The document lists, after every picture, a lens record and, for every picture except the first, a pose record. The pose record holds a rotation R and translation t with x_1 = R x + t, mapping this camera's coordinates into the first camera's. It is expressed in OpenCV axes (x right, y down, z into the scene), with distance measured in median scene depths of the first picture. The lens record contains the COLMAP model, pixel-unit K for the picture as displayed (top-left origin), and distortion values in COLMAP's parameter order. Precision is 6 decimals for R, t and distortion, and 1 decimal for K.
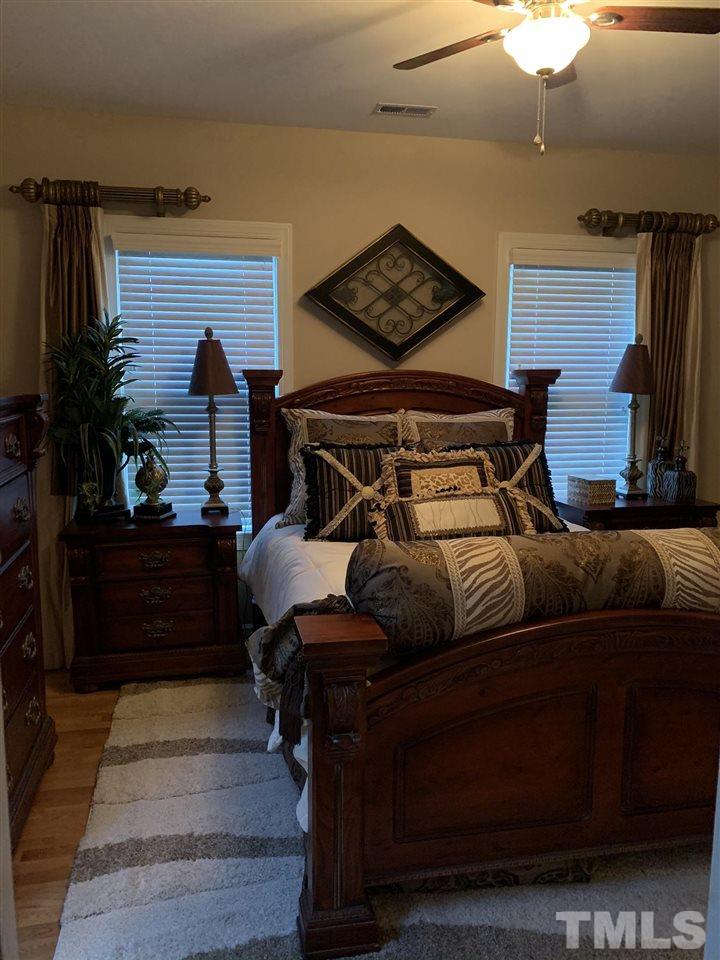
lens RADIAL K [[728.4, 0, 359.6], [0, 728.4, 480.8], [0, 0, 1]] dist [0.034879, -0.040331]
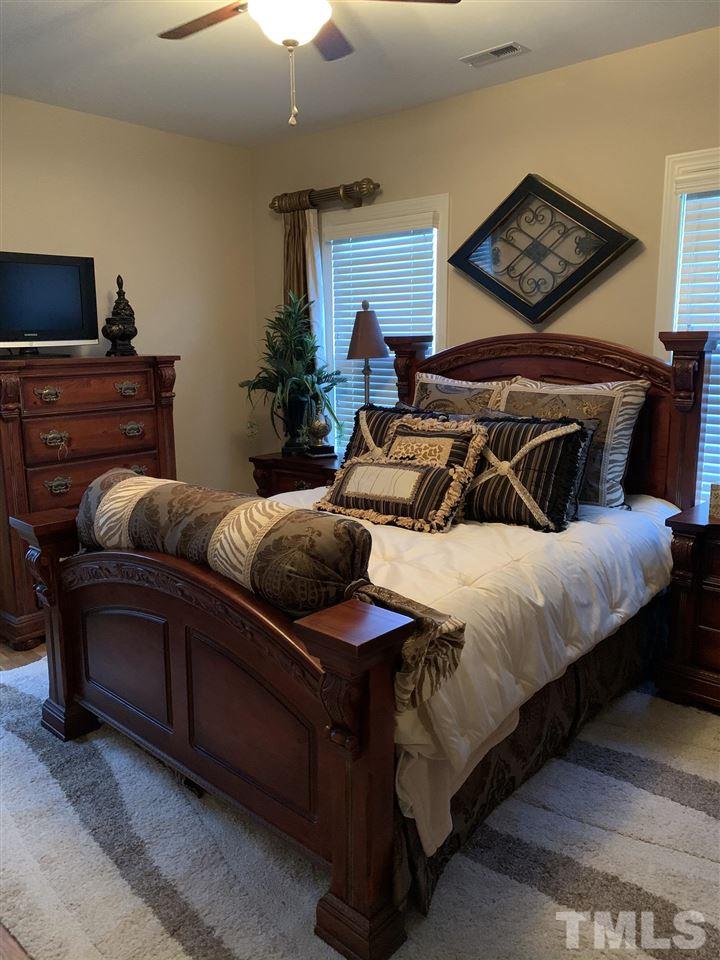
lens RADIAL K [[728.4, 0, 357.7], [0, 728.4, 479.4], [0, 0, 1]] dist [0.034879, -0.040331]
pose [[0.594287, 0.146577, -0.790783, 0.725454], [-0.103125, 0.989023, 0.105822, -0.047488], [0.797614, 0.018661, 0.602880, 0.285506]]
